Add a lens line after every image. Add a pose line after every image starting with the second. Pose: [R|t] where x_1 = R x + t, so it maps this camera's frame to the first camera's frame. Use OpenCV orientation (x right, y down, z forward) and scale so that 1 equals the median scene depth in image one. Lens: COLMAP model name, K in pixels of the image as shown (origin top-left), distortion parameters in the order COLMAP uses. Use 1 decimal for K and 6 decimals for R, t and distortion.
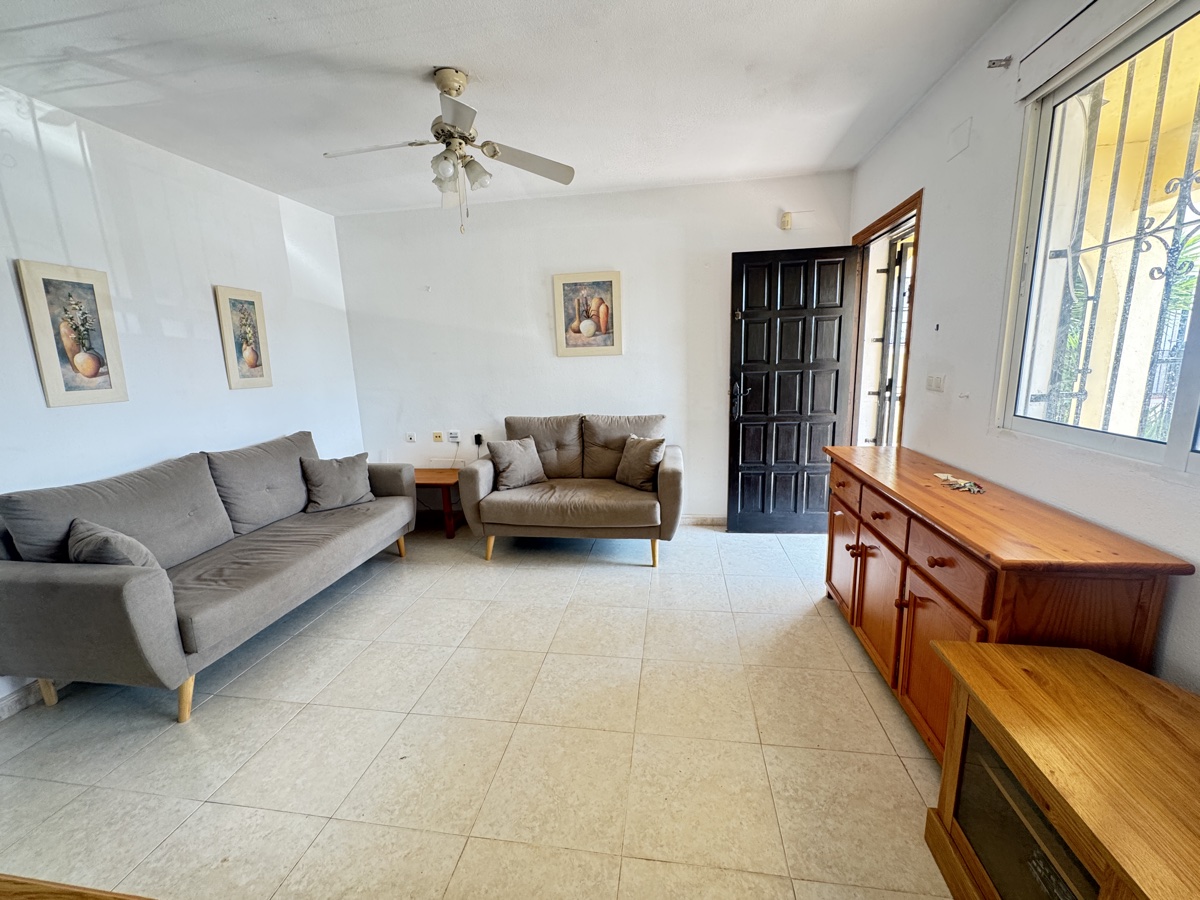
lens RADIAL K [[477.9, 0, 599.5], [0, 477.9, 445.8], [0, 0, 1]] dist [-0.005172, 0.000644]
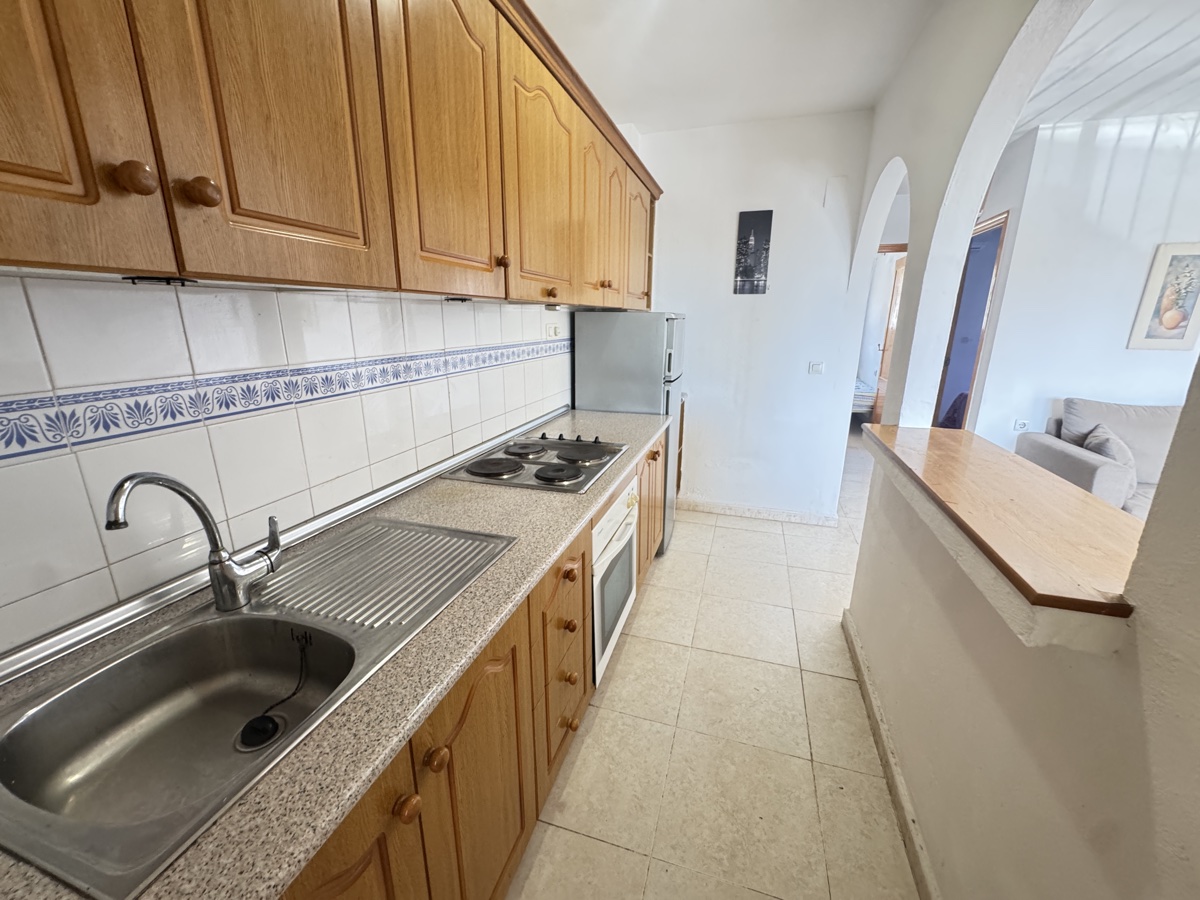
lens RADIAL K [[477.9, 0, 599.6], [0, 477.9, 447.2], [0, 0, 1]] dist [-0.005172, 0.000644]
pose [[-0.161392, 0.294157, -0.942032, 0.524216], [-0.179796, 0.929807, 0.321143, 0.020526], [0.970374, 0.221203, -0.097175, -0.333739]]
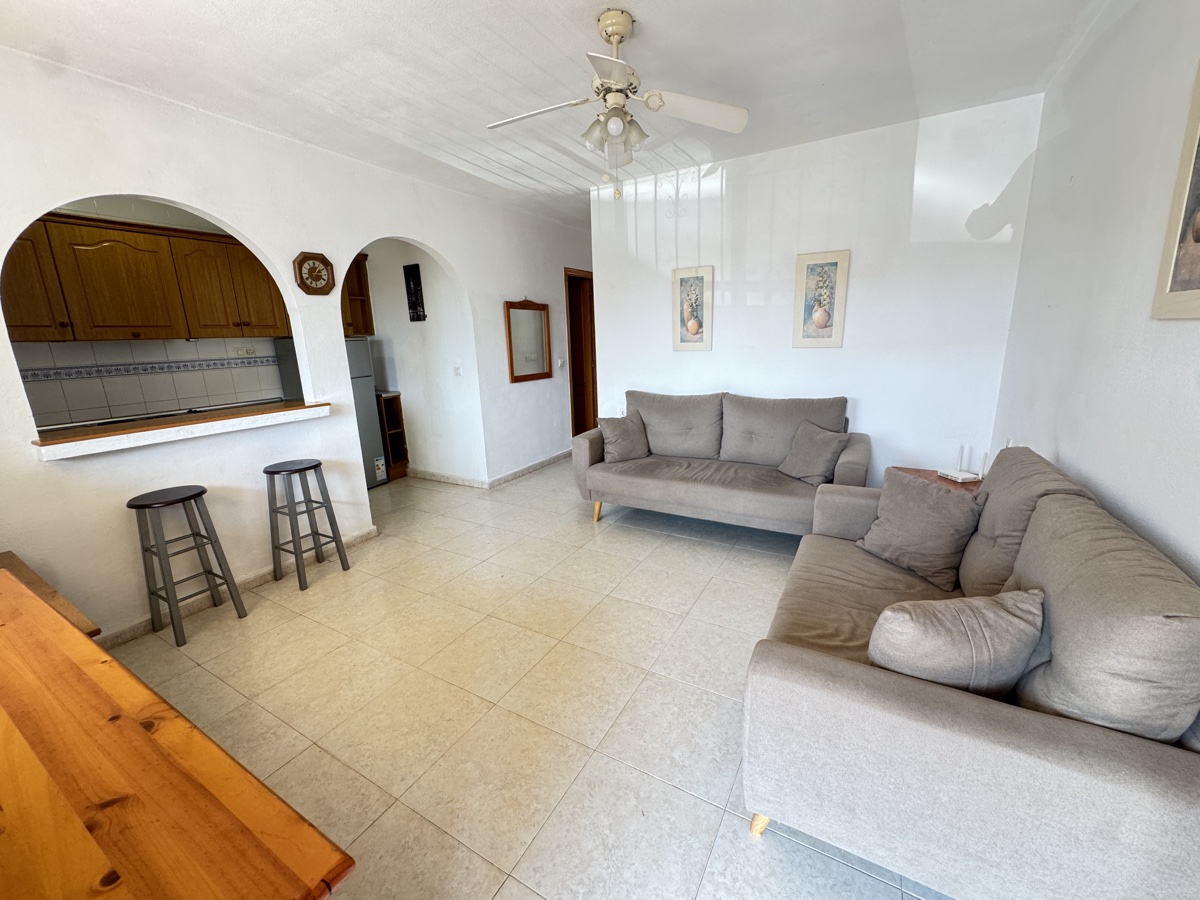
lens RADIAL K [[477.9, 0, 597.6], [0, 477.9, 448.4], [0, 0, 1]] dist [-0.005172, 0.000644]
pose [[-0.356827, 0.259617, -0.897370, 0.666603], [-0.128823, 0.937754, 0.322525, -0.274626], [0.925245, 0.230688, -0.301172, 1.318544]]
